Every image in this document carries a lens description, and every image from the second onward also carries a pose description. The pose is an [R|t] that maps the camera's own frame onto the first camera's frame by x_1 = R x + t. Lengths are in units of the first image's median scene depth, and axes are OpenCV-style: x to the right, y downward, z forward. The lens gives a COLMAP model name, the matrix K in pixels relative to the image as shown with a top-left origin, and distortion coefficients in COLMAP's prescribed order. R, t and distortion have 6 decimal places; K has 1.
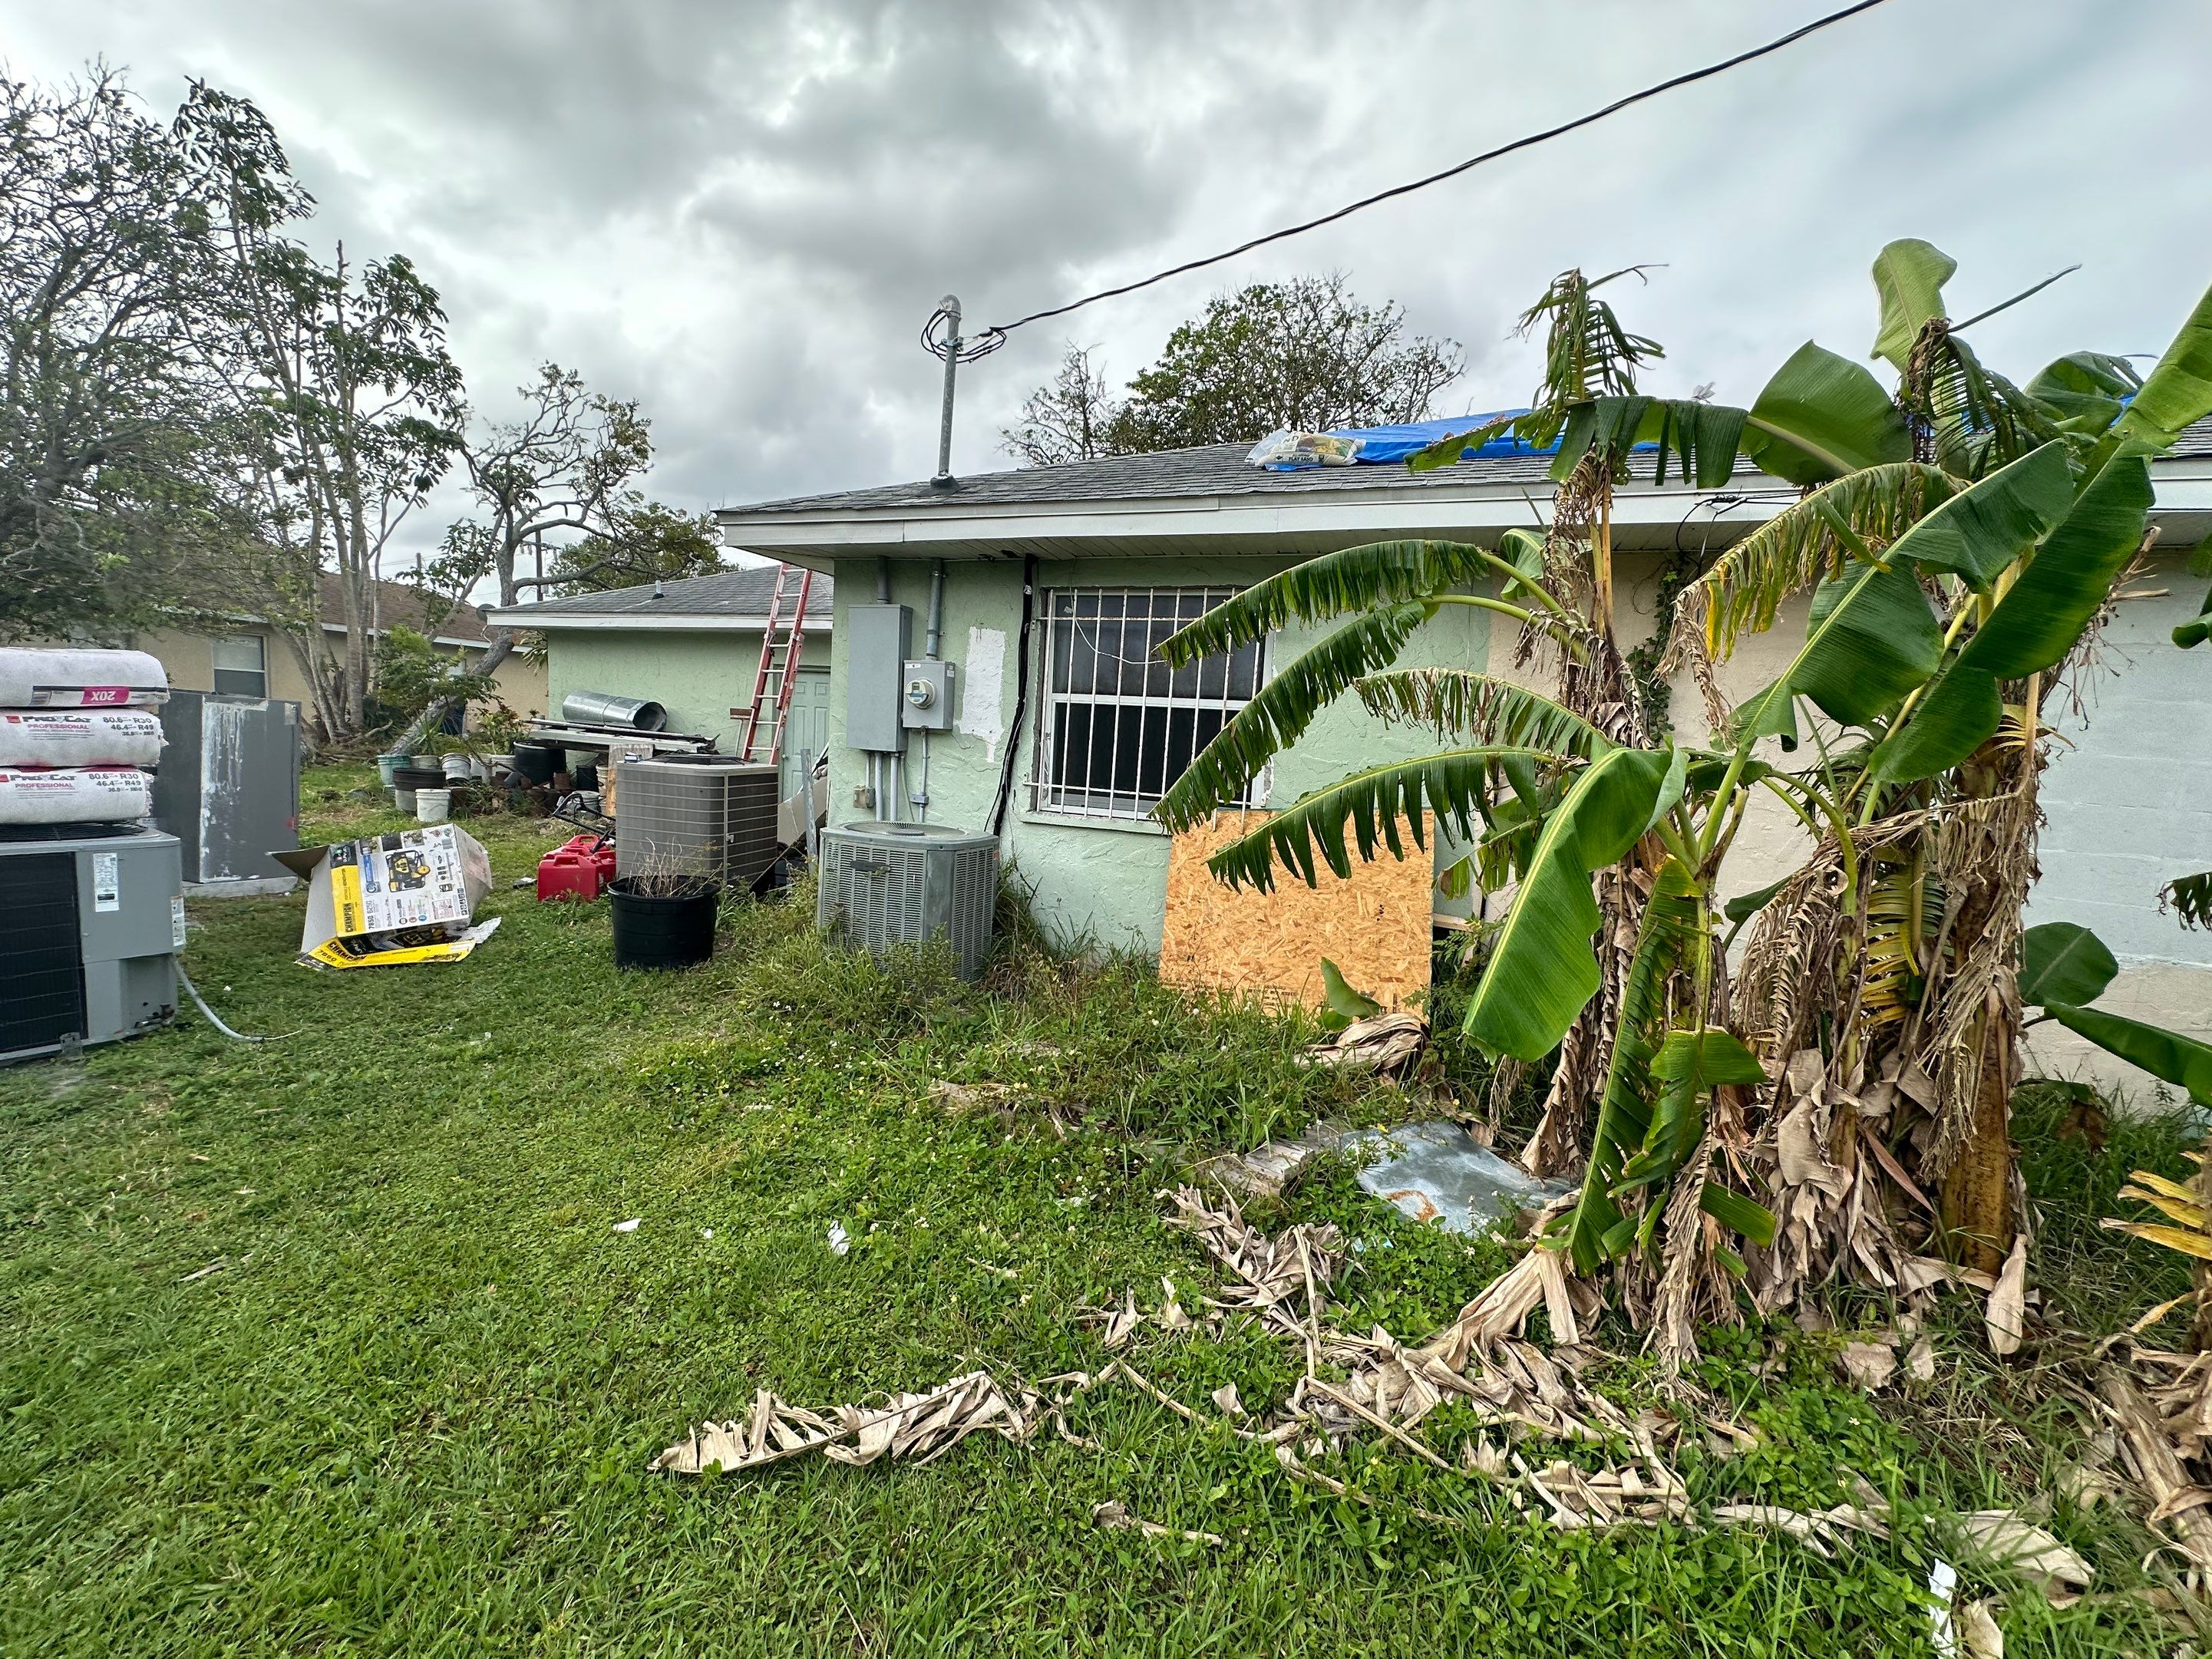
lens RADIAL K [[883.0, 0, 1108.6], [0, 883.0, 835.4], [0, 0, 1]] dist [-0.000530, 0.000172]
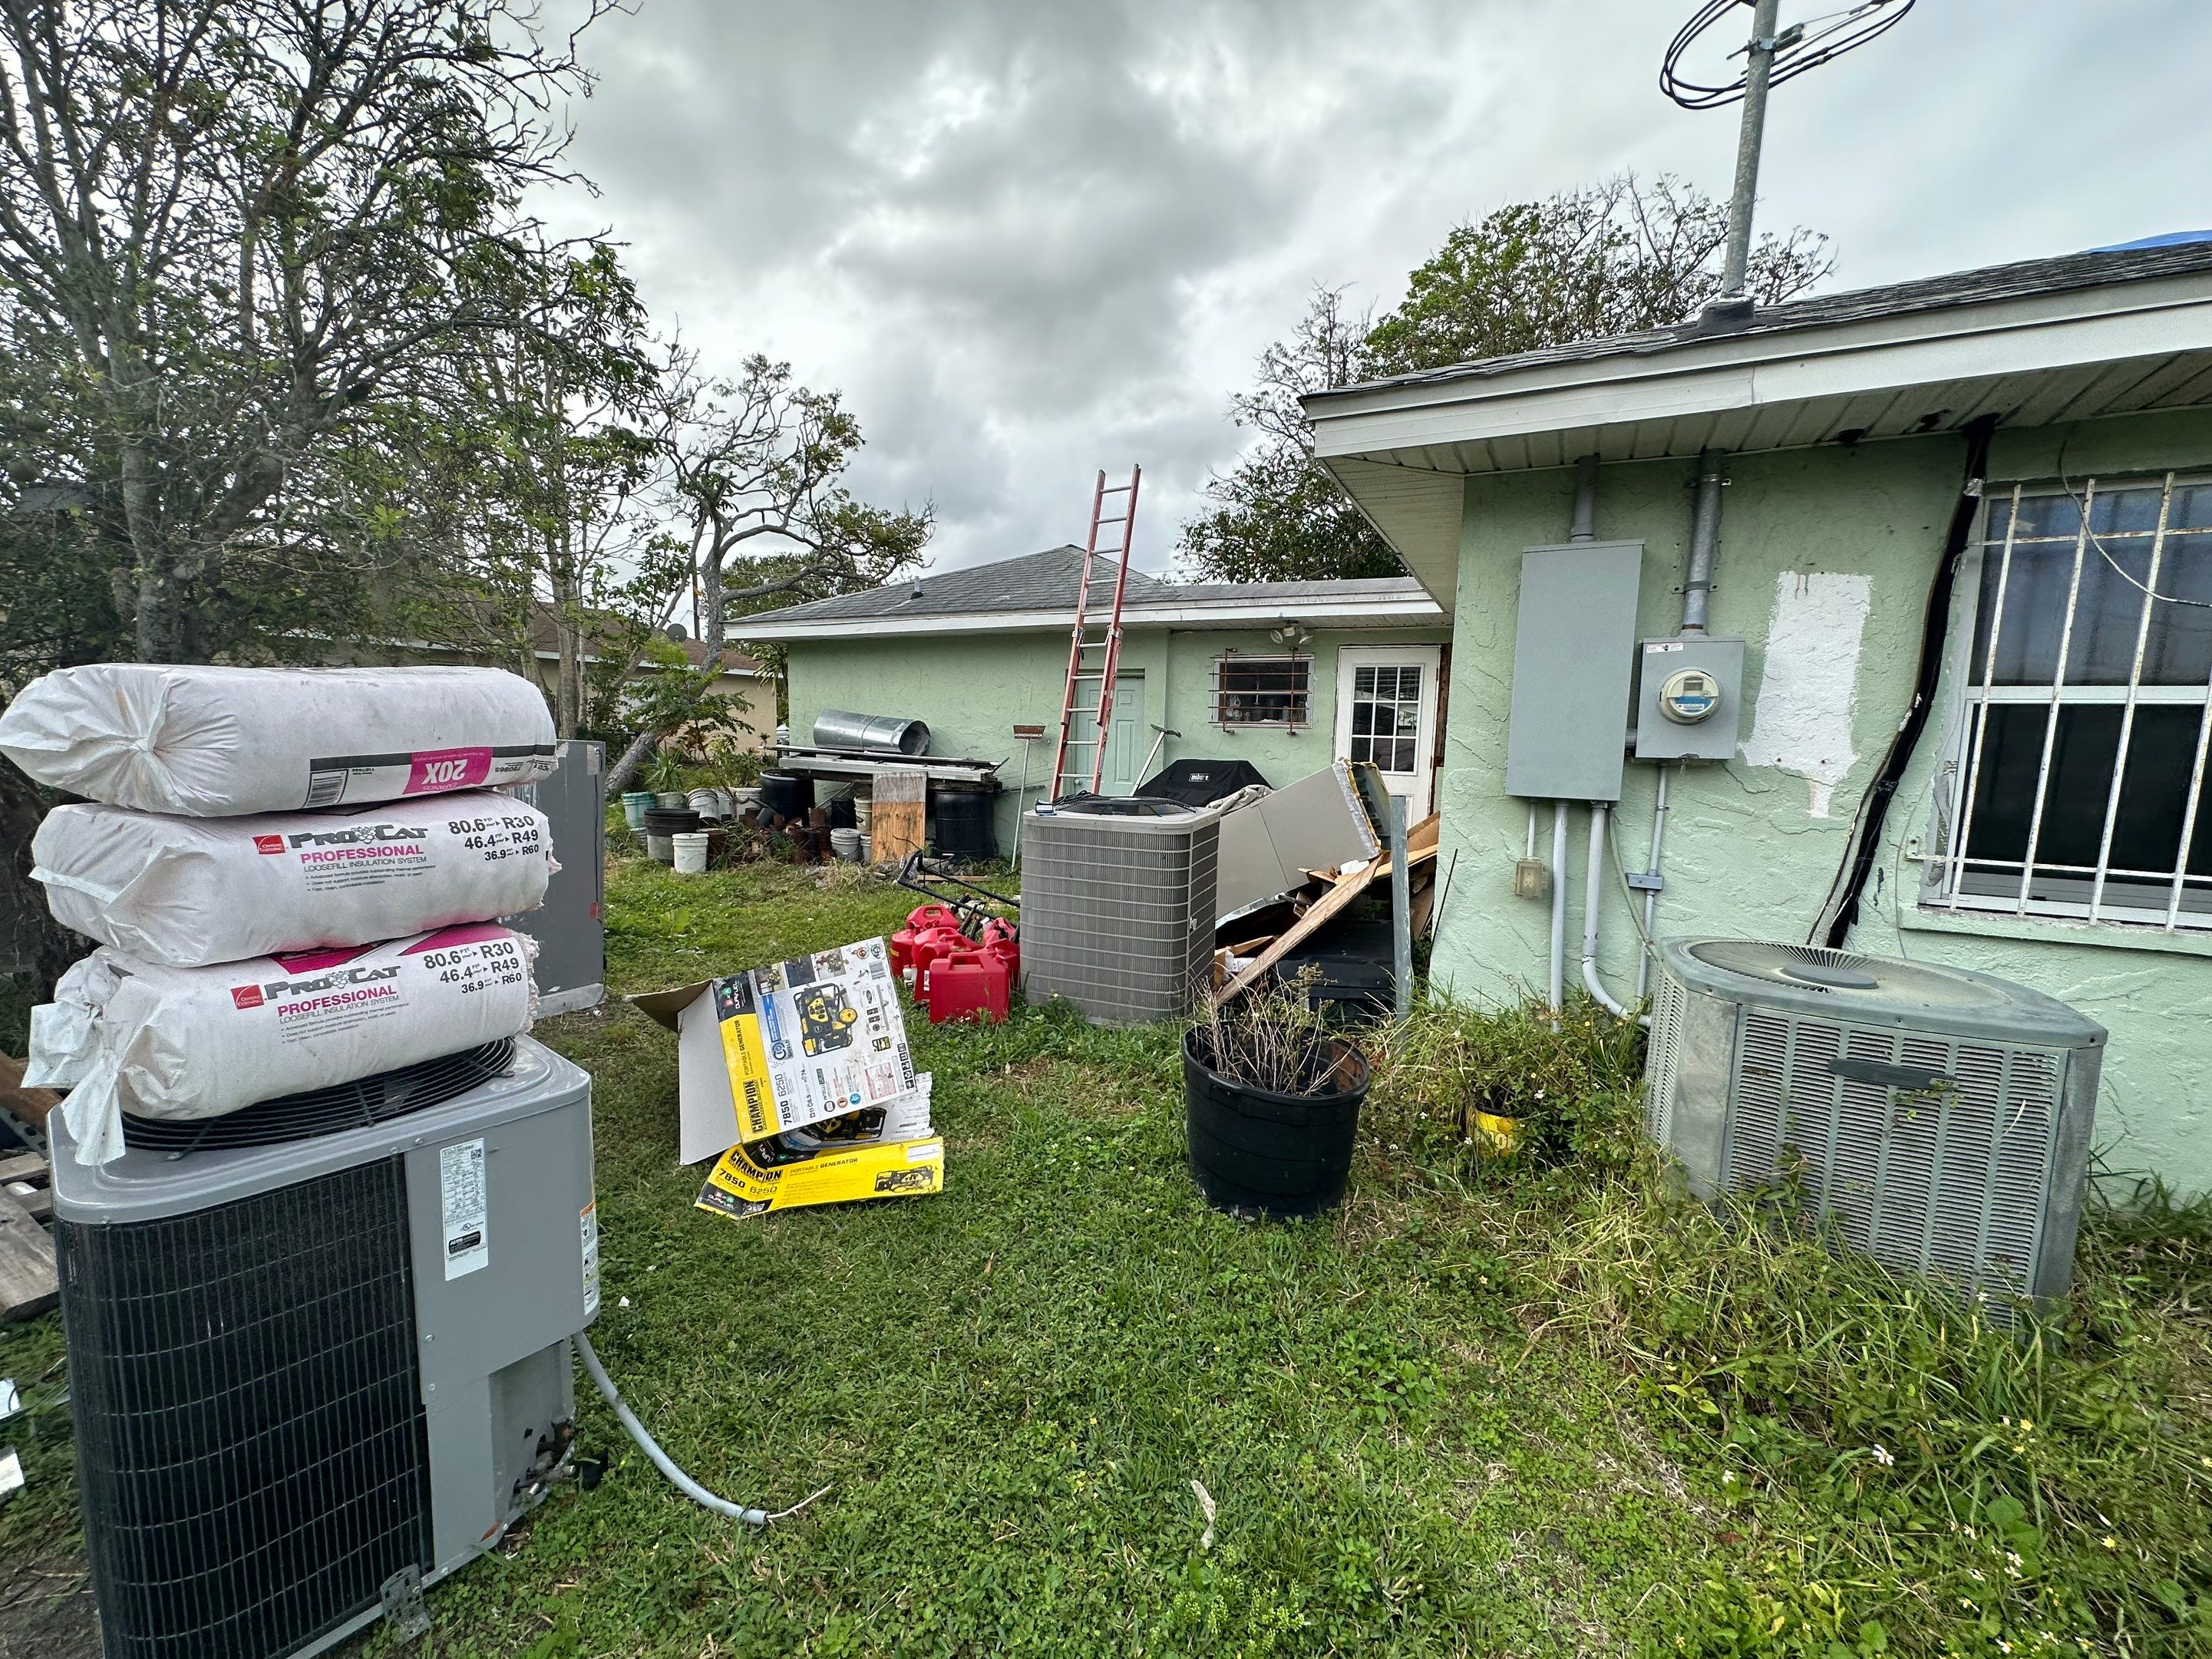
lens RADIAL K [[883.0, 0, 1109.2], [0, 883.0, 838.8], [0, 0, 1]] dist [-0.000530, 0.000172]
pose [[0.992500, -0.018725, -0.120804, -0.535678], [0.019067, 0.999817, 0.001670, -0.083755], [0.120751, -0.003961, 0.992675, 0.426733]]
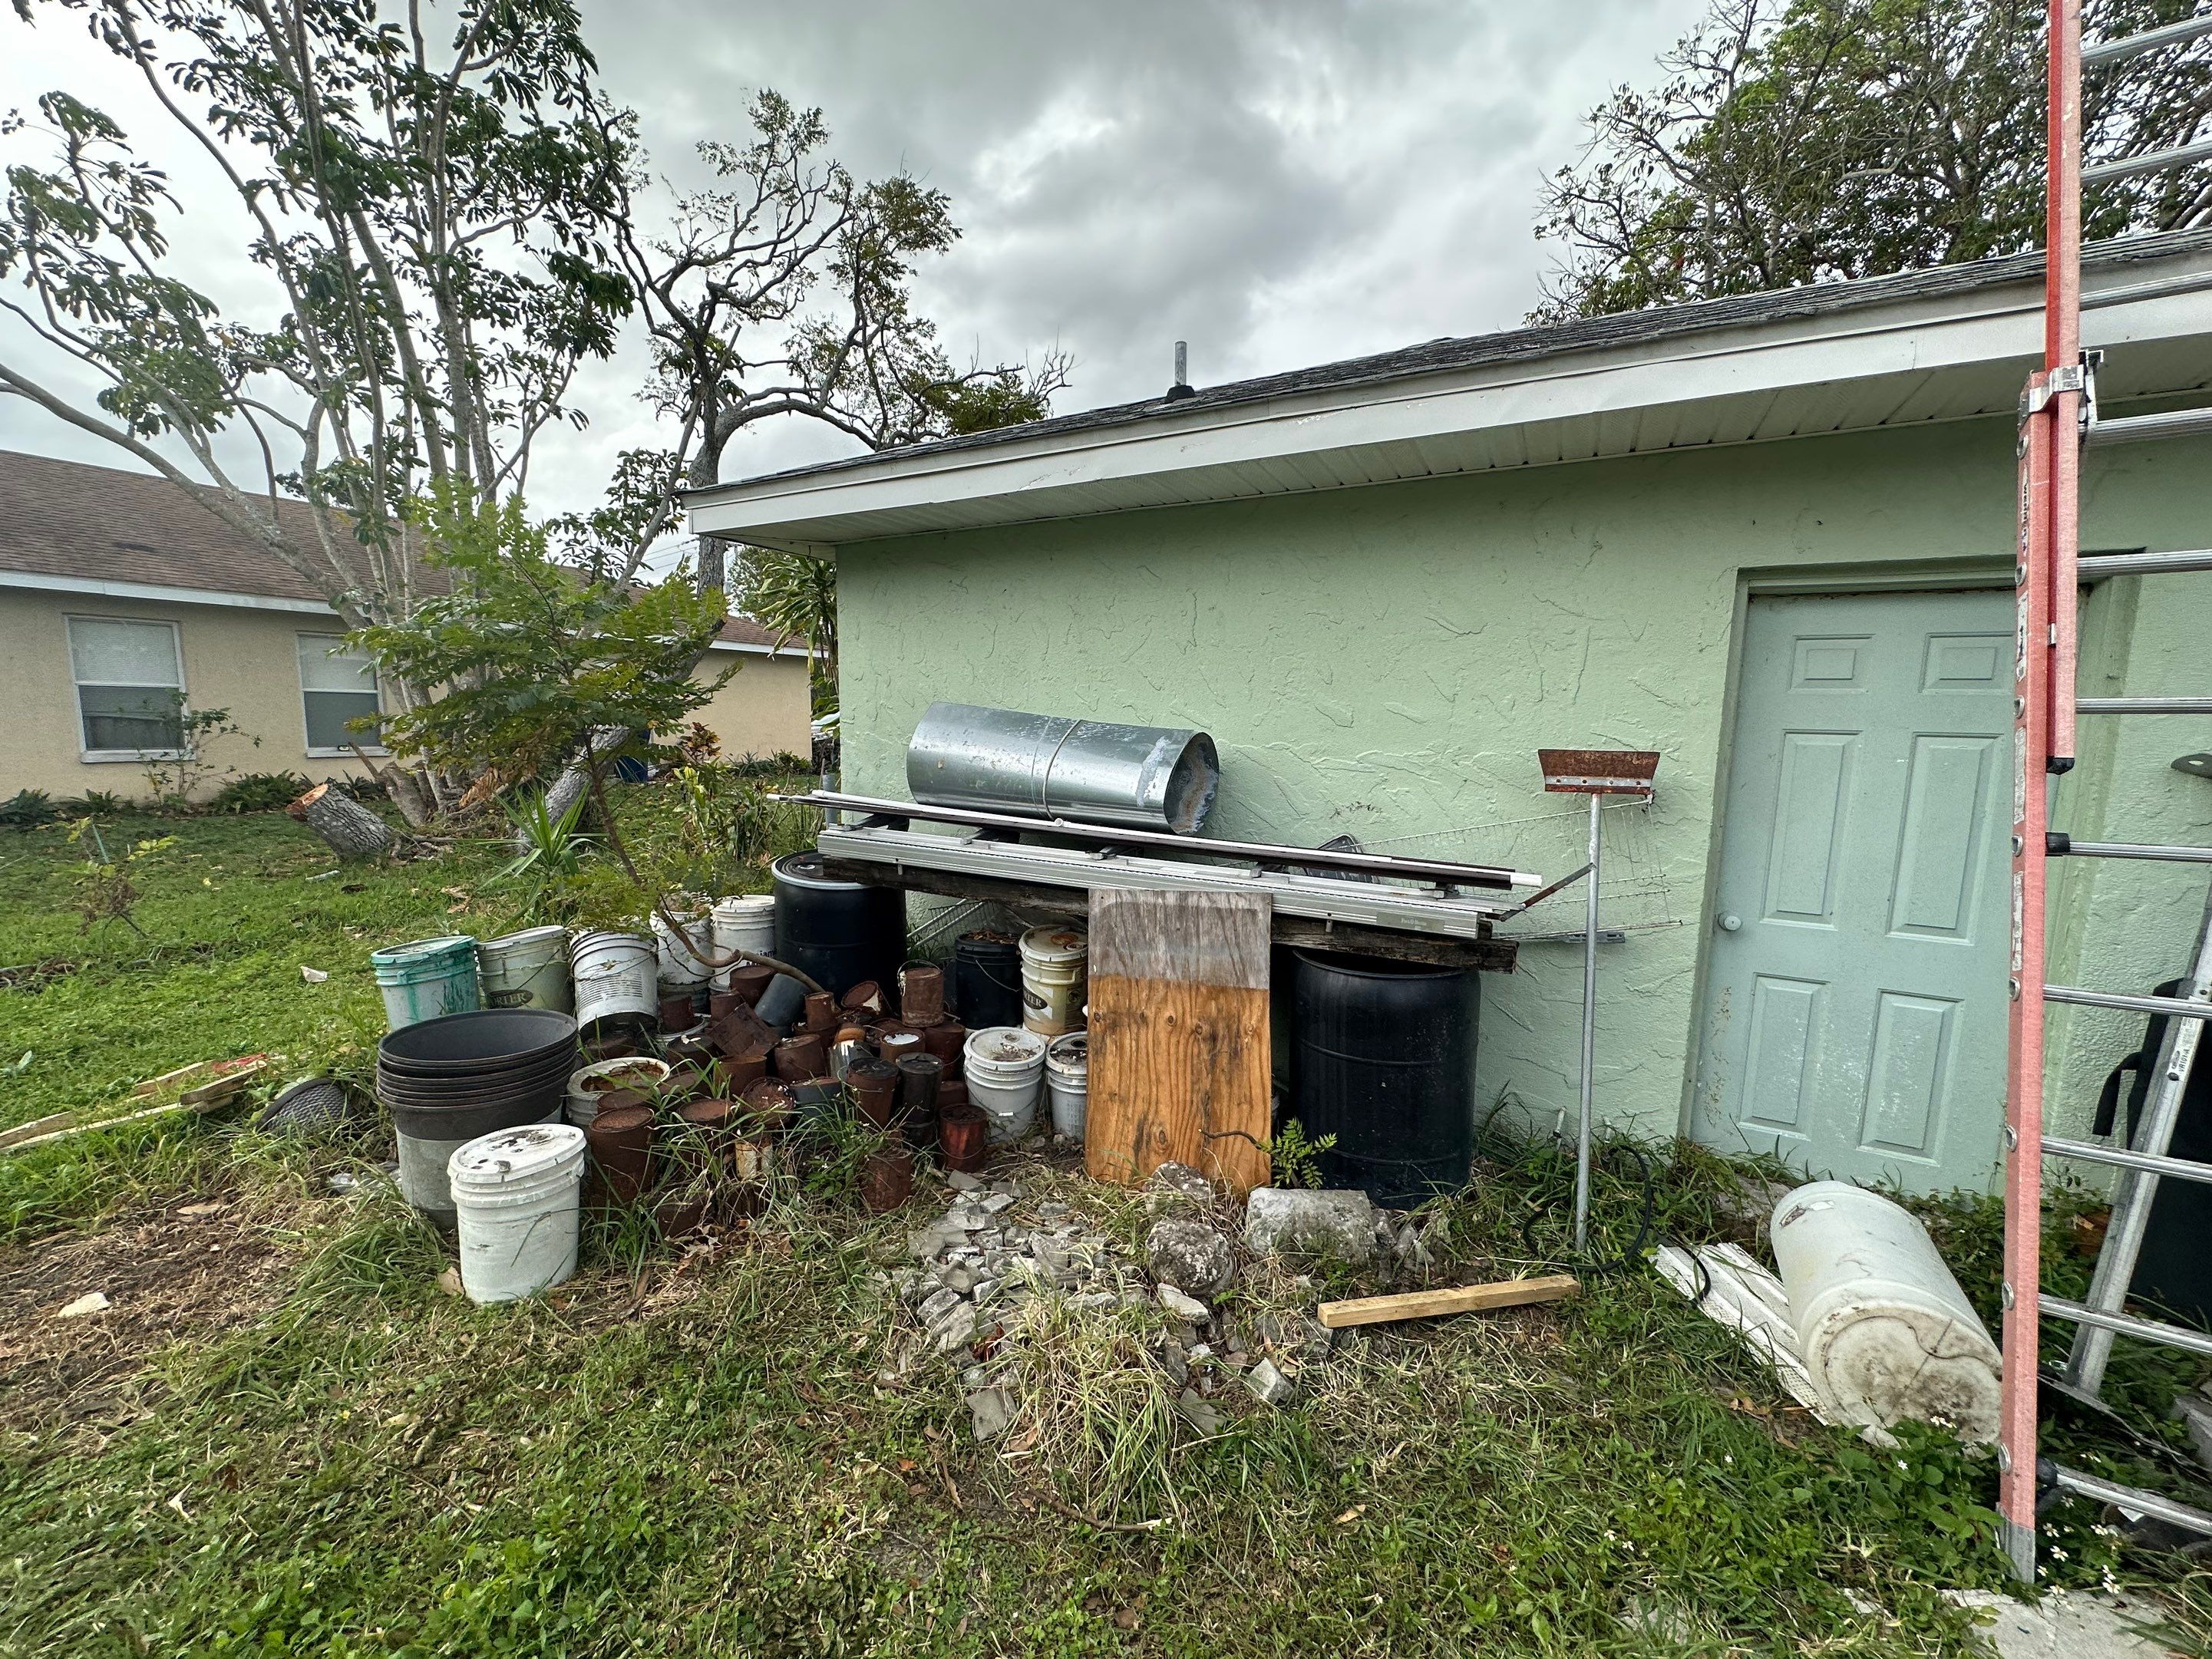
lens RADIAL K [[883.0, 0, 1103.1], [0, 883.0, 824.4], [0, 0, 1]] dist [-0.000530, 0.000172]
pose [[0.987465, -0.020371, -0.156518, -1.141110], [0.021035, 0.999775, 0.002588, -0.276003], [0.156430, -0.005848, 0.987672, 1.581927]]
